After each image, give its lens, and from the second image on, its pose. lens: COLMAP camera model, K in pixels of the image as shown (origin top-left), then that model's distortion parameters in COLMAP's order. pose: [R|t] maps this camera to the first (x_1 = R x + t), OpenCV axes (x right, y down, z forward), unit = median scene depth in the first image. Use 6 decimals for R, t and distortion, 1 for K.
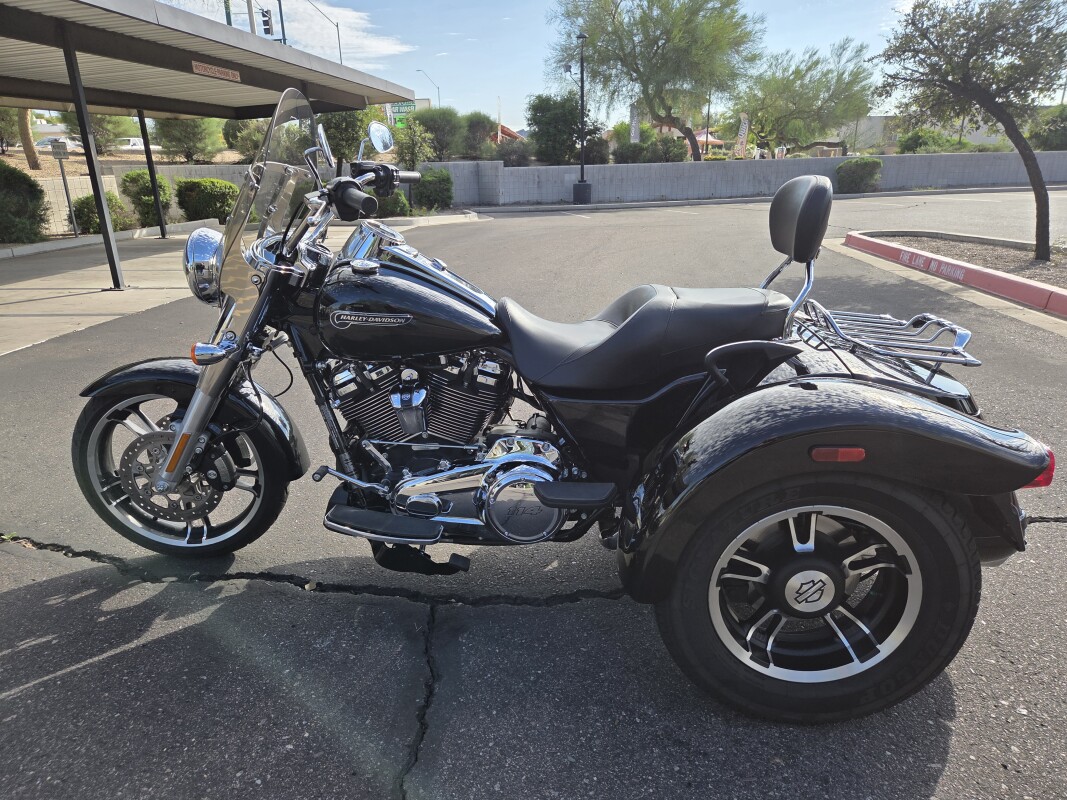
lens RADIAL K [[675.1, 0, 533.5], [0, 675.1, 400.0], [0, 0, 1]] dist [0.066333, -0.048718]
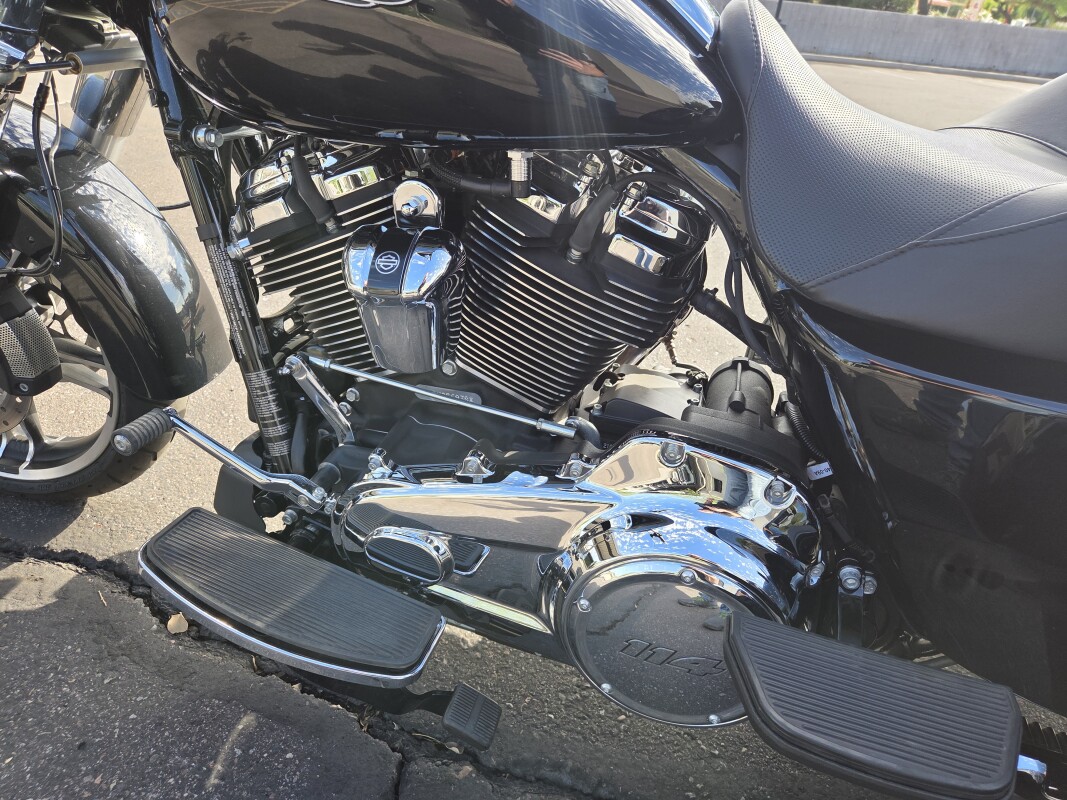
lens RADIAL K [[708.9, 0, 522.7], [0, 708.9, 395.8], [0, 0, 1]] dist [0.062259, -0.051677]
pose [[0.967466, 0.202770, -0.151304, -0.055274], [-0.171384, 0.965179, 0.197627, -0.021069], [0.186108, -0.165266, 0.968530, 0.621697]]
